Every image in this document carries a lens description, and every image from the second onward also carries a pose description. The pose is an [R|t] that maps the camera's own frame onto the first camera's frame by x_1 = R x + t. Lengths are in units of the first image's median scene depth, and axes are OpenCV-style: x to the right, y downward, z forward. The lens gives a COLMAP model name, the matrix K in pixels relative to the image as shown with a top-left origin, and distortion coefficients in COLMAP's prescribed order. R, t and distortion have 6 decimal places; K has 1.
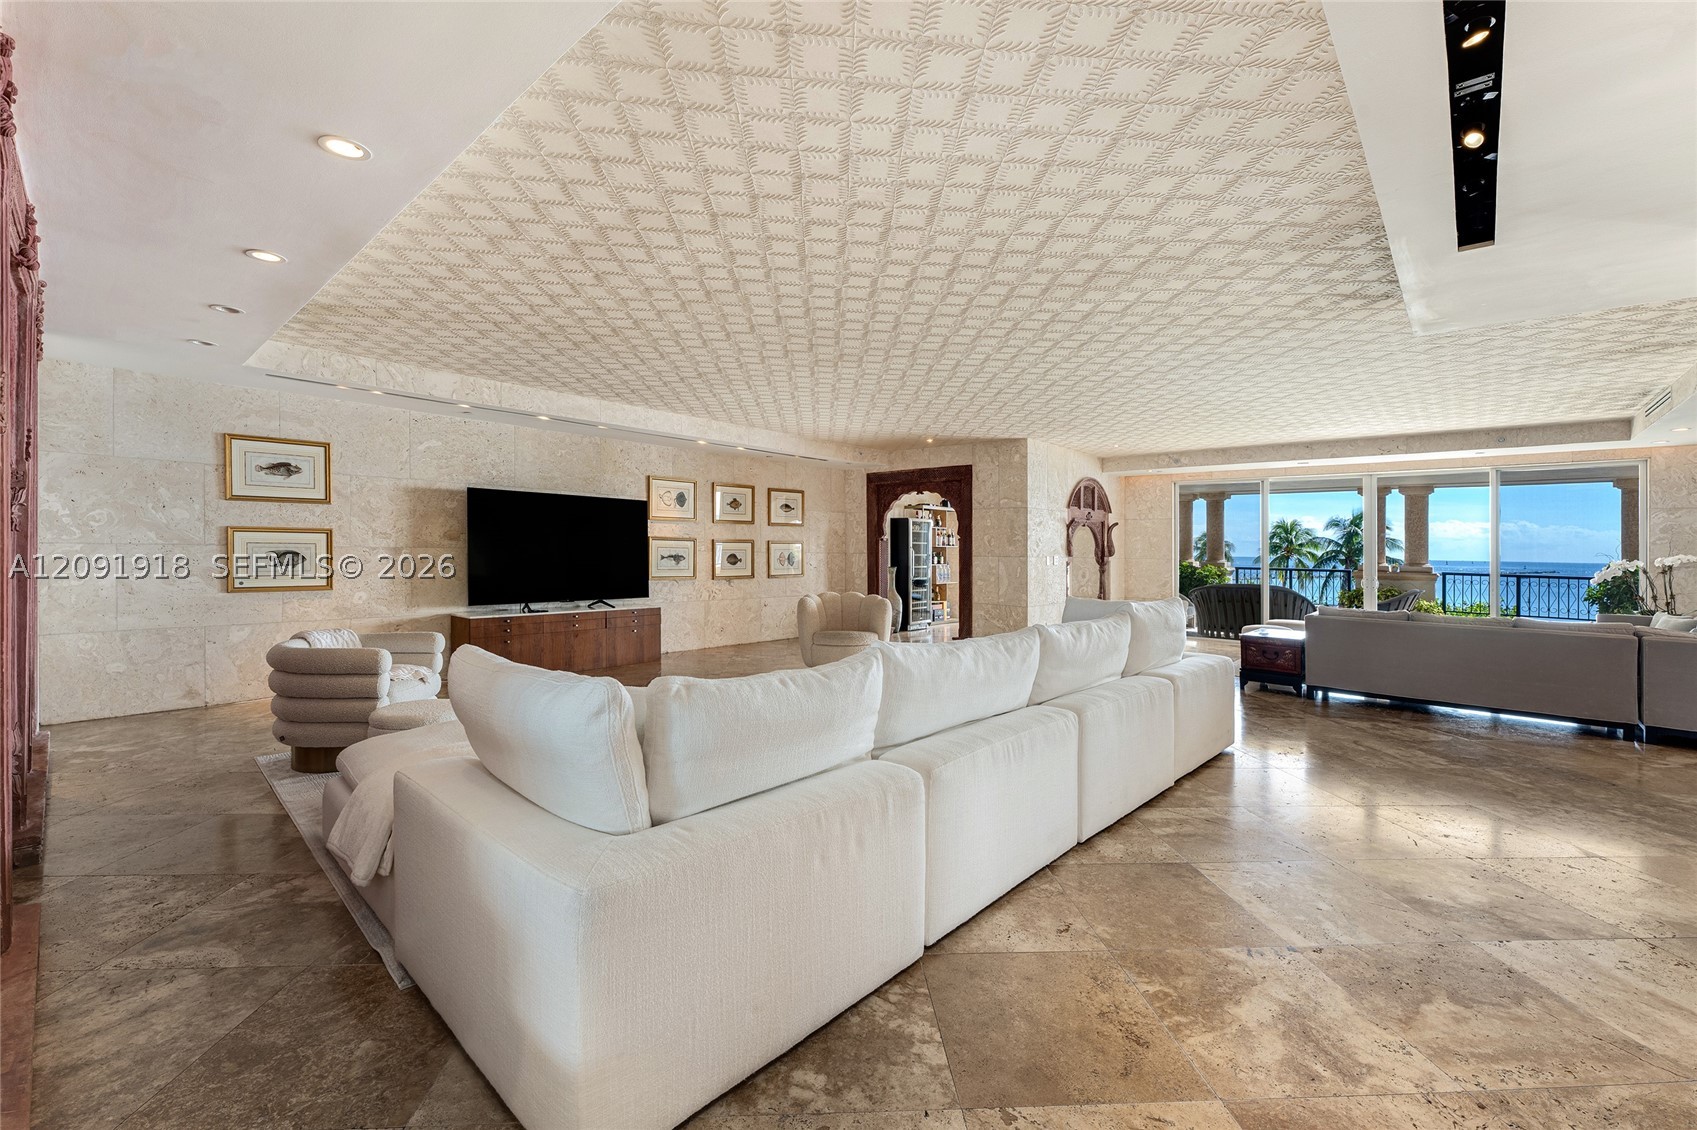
lens RADIAL K [[691.2, 0, 850.8], [0, 691.2, 571.0], [0, 0, 1]] dist [-0.003342, -0.000682]
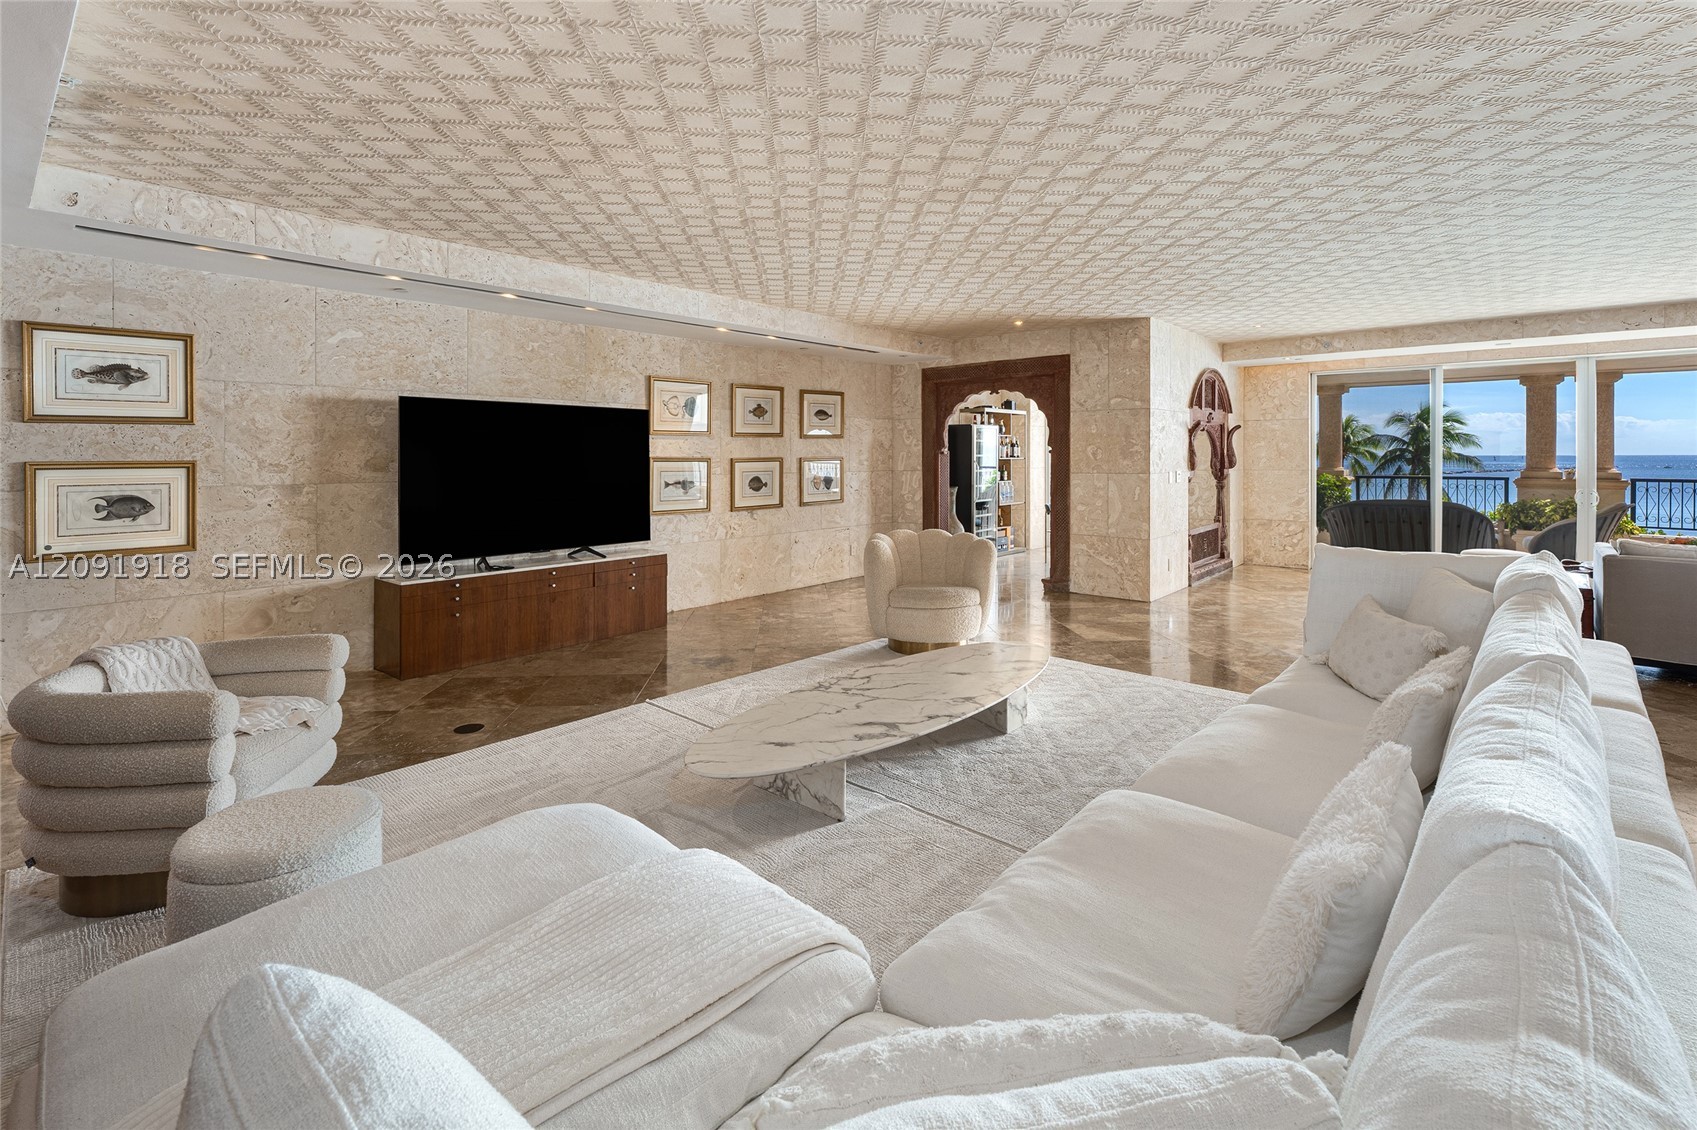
lens RADIAL K [[765.9, 0, 853.6], [0, 765.9, 441.2], [0, 0, 1]] dist [-0.004800, -0.000678]
pose [[0.999728, -0.020090, 0.011805, -0.085316], [0.020678, 0.998437, -0.051930, -0.020872], [-0.010743, 0.052160, 0.998581, 0.181368]]
